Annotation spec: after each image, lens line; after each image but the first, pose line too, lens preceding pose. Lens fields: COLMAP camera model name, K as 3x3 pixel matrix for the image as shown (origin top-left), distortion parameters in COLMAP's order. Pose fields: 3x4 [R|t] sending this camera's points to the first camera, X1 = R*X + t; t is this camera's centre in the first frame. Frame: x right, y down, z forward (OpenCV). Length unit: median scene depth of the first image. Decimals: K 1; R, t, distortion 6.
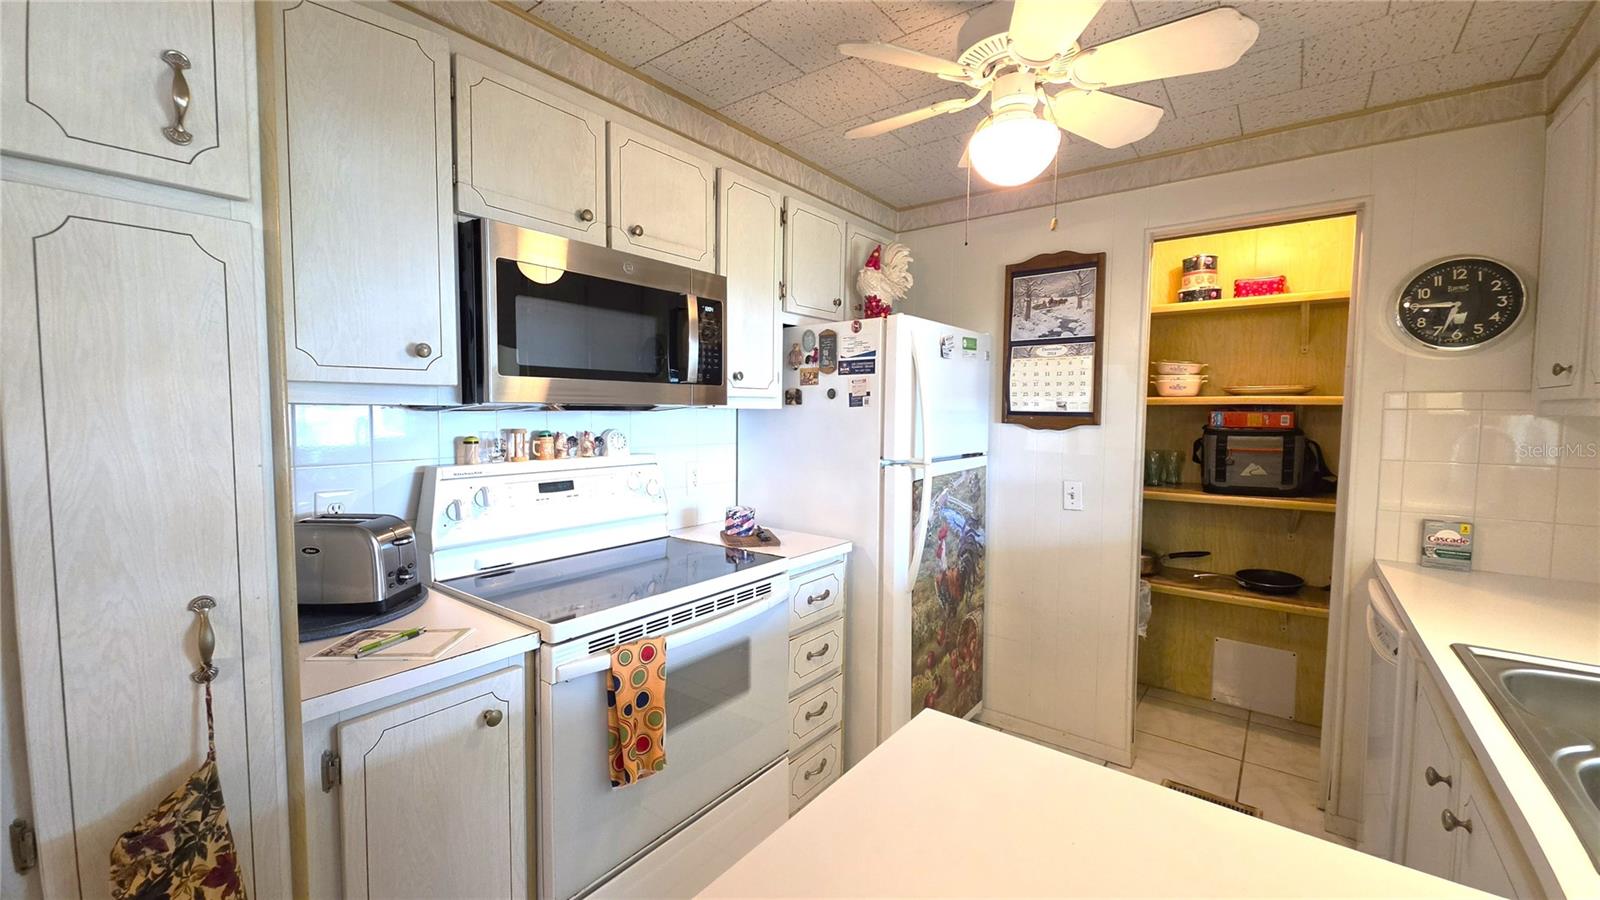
lens RADIAL K [[633.3, 0, 792.6], [0, 633.3, 444.8], [0, 0, 1]] dist [0.018808, -0.010069]
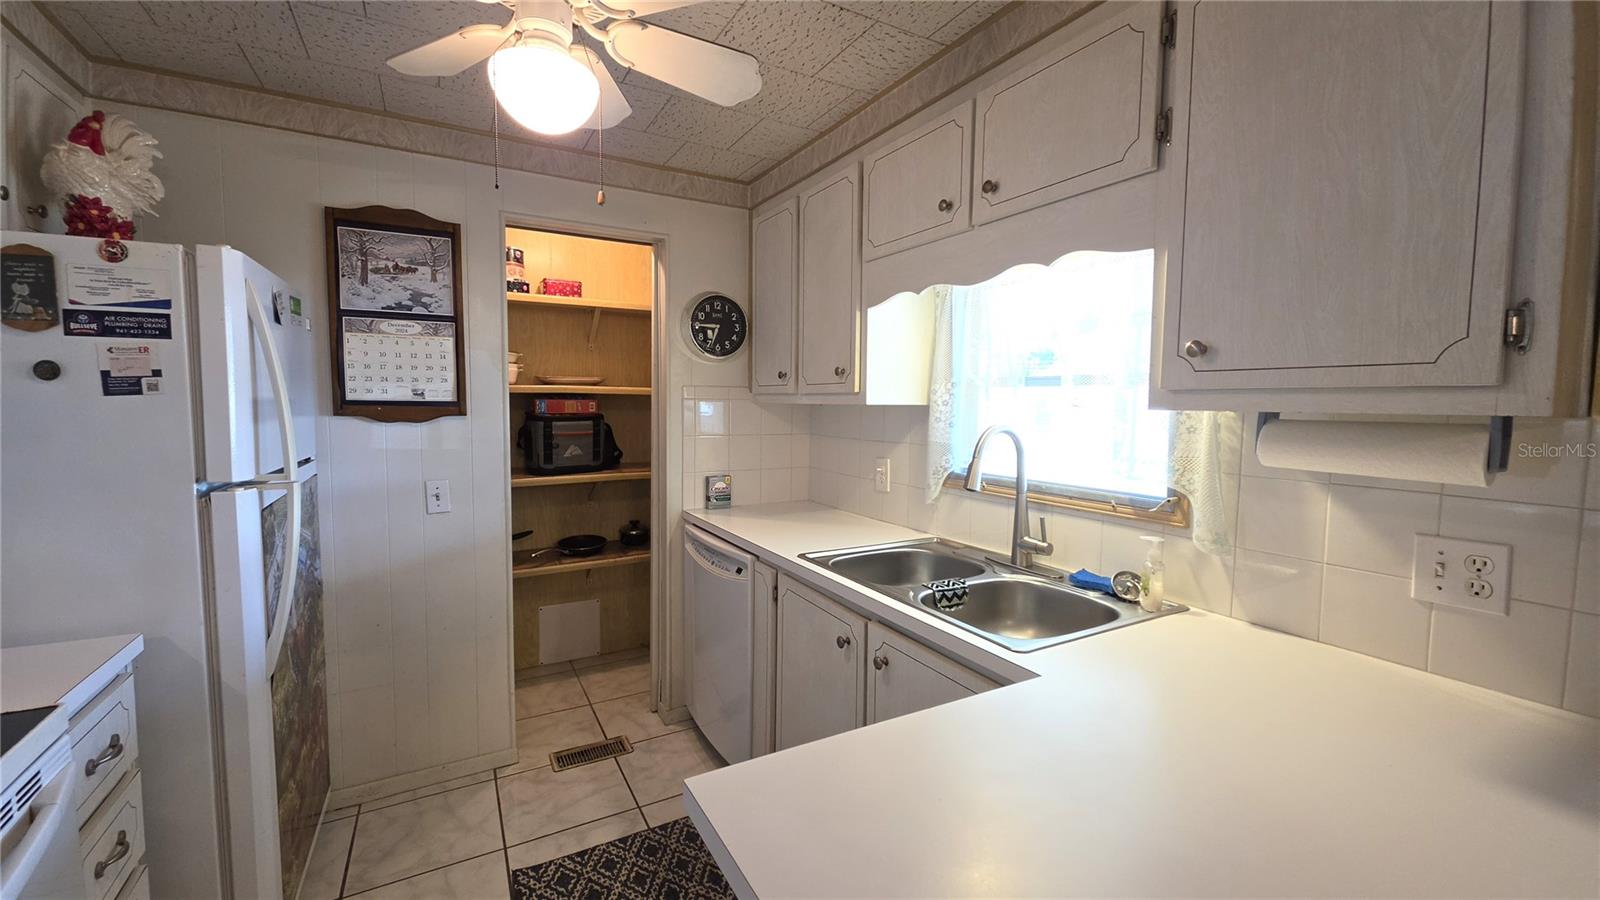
lens RADIAL K [[633.3, 0, 792.6], [0, 633.3, 444.8], [0, 0, 1]] dist [0.018808, -0.010069]
pose [[0.388426, -0.070380, 0.918788, -0.173178], [0.045338, 0.997331, 0.057229, -0.019631], [-0.920364, 0.019427, 0.390580, 0.210707]]
